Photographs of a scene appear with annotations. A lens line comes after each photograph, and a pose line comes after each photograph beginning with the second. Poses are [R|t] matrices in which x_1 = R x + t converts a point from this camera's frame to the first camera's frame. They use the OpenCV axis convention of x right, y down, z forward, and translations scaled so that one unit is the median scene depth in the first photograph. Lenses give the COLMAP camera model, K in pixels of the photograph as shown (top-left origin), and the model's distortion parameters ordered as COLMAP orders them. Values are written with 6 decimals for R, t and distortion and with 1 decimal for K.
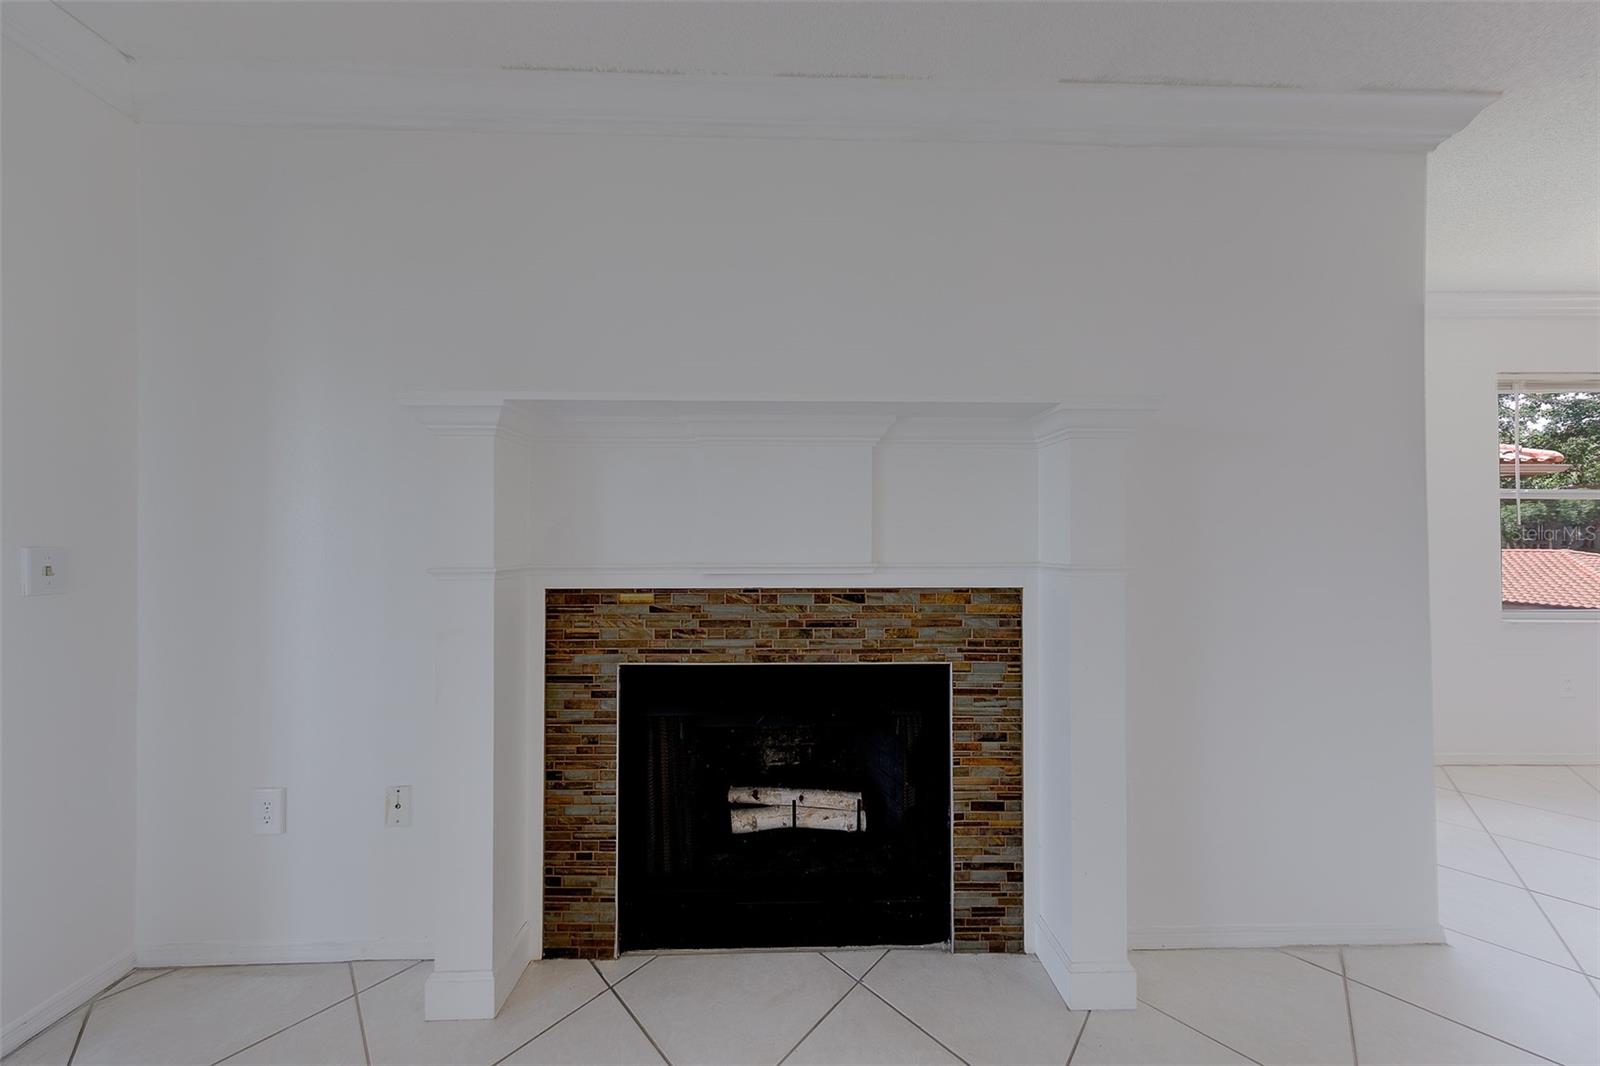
lens RADIAL K [[509.3, 0, 796.4], [0, 509.3, 549.2], [0, 0, 1]] dist [0.012669, 0.000010]
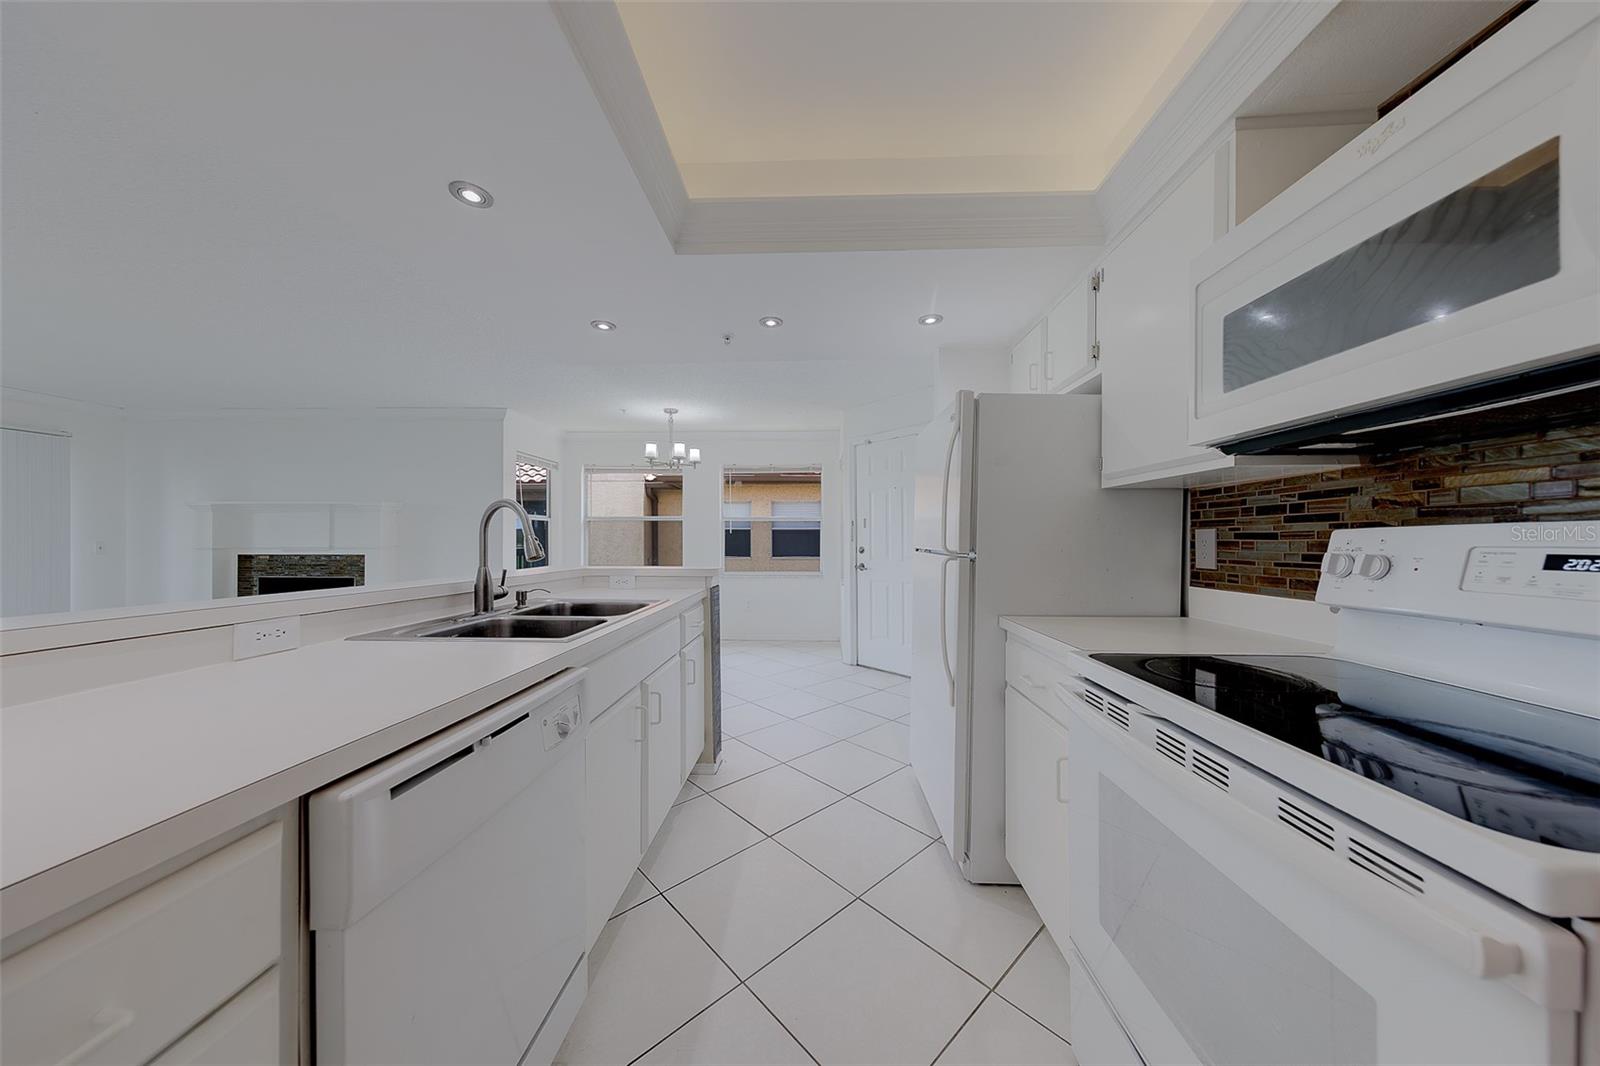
lens RADIAL K [[503.4, 0, 802.3], [0, 503.4, 536.7], [0, 0, 1]] dist [0.000529, -0.000041]
pose [[0.999148, 0.000379, -0.041274, 3.474177], [-0.001143, 0.999828, -0.018493, 0.012689], [0.041260, 0.018525, 0.998977, -2.285351]]
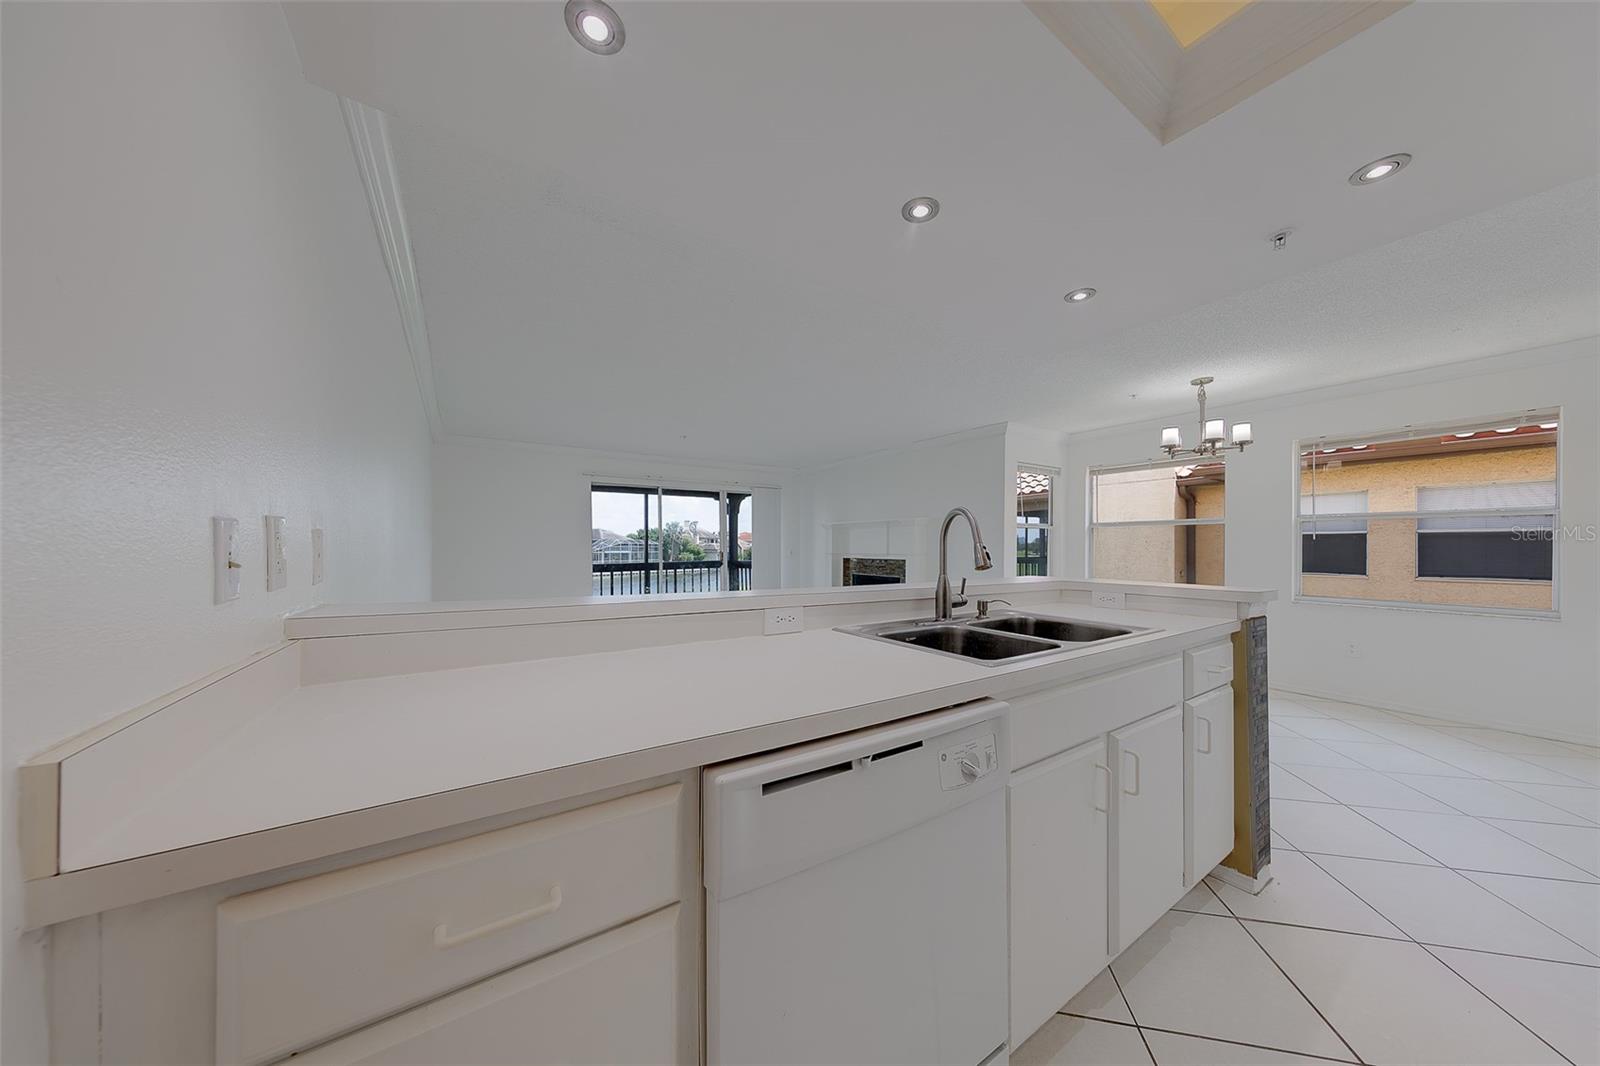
lens RADIAL K [[498.8, 0, 808.2], [0, 498.8, 549.1], [0, 0, 1]] dist [0.000793, -0.000057]
pose [[0.547262, 0.003281, -0.836955, 3.504125], [-0.011993, 0.999920, -0.003922, 0.010239], [0.836876, 0.012183, 0.547257, -2.062246]]
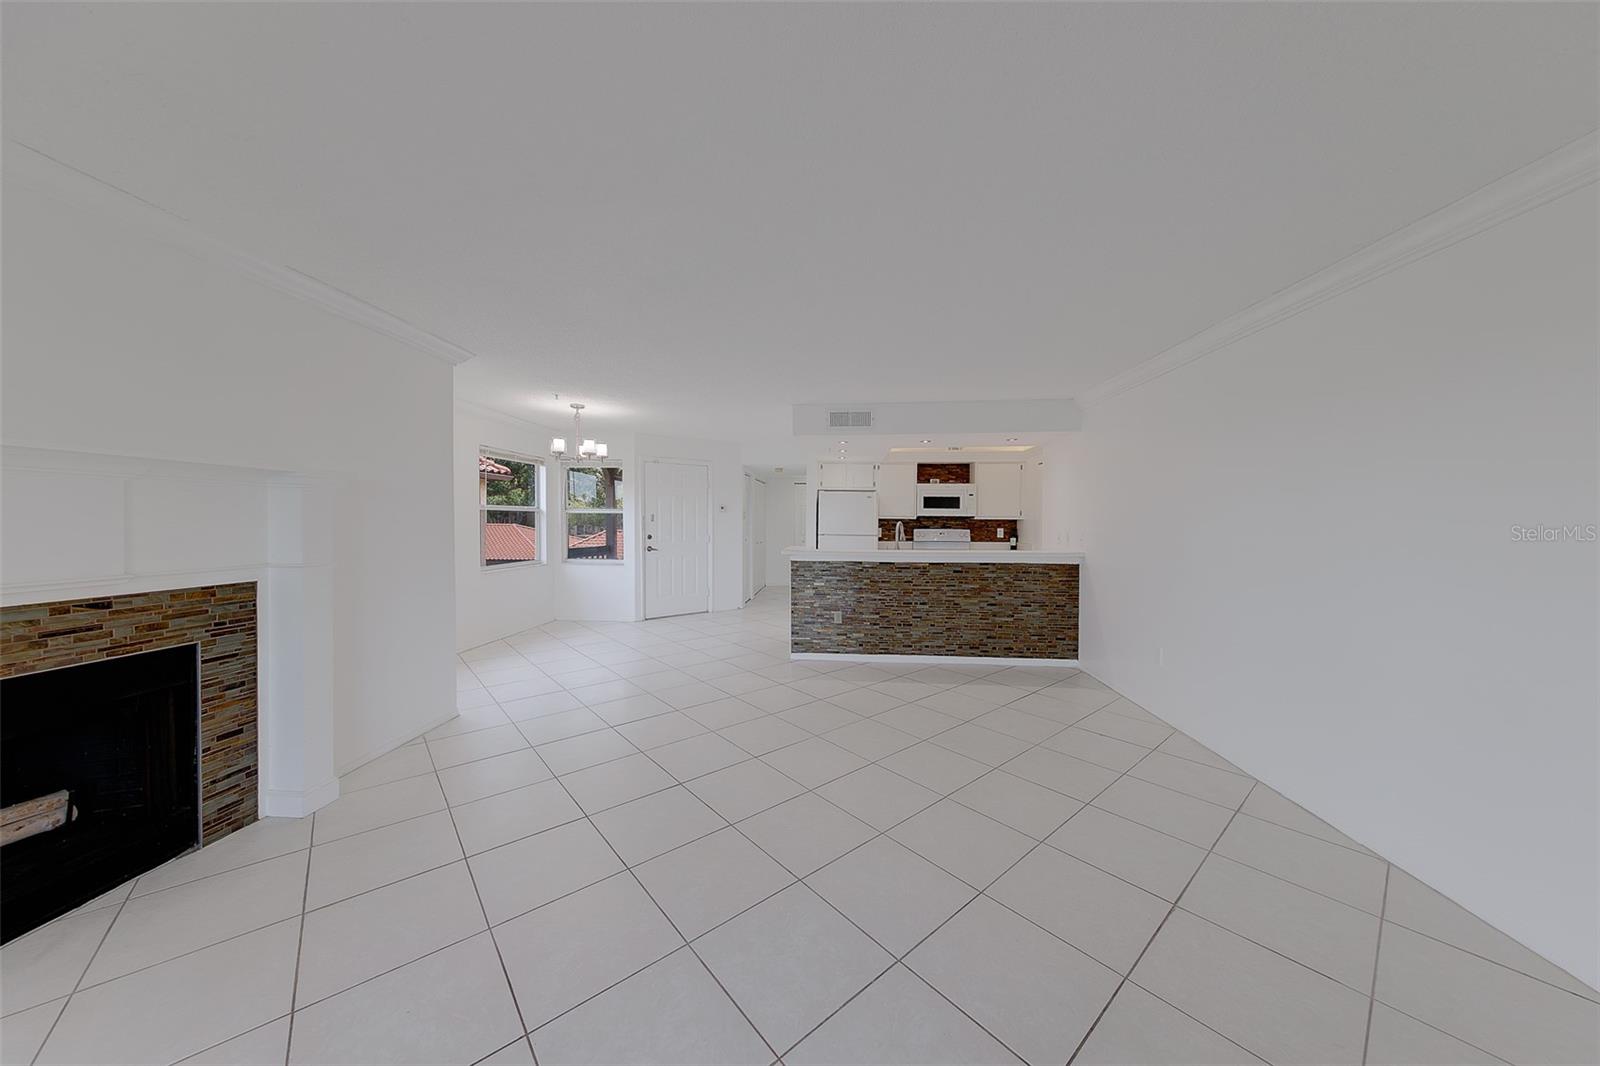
lens RADIAL K [[508.7, 0, 791.8], [0, 508.7, 518.5], [0, 0, 1]] dist [0.000572, -0.000179]
pose [[0.097764, 0.007102, 0.995184, -0.912152], [0.005135, 0.999958, -0.007640, -0.090533], [-0.995196, 0.005857, 0.097723, -0.729206]]
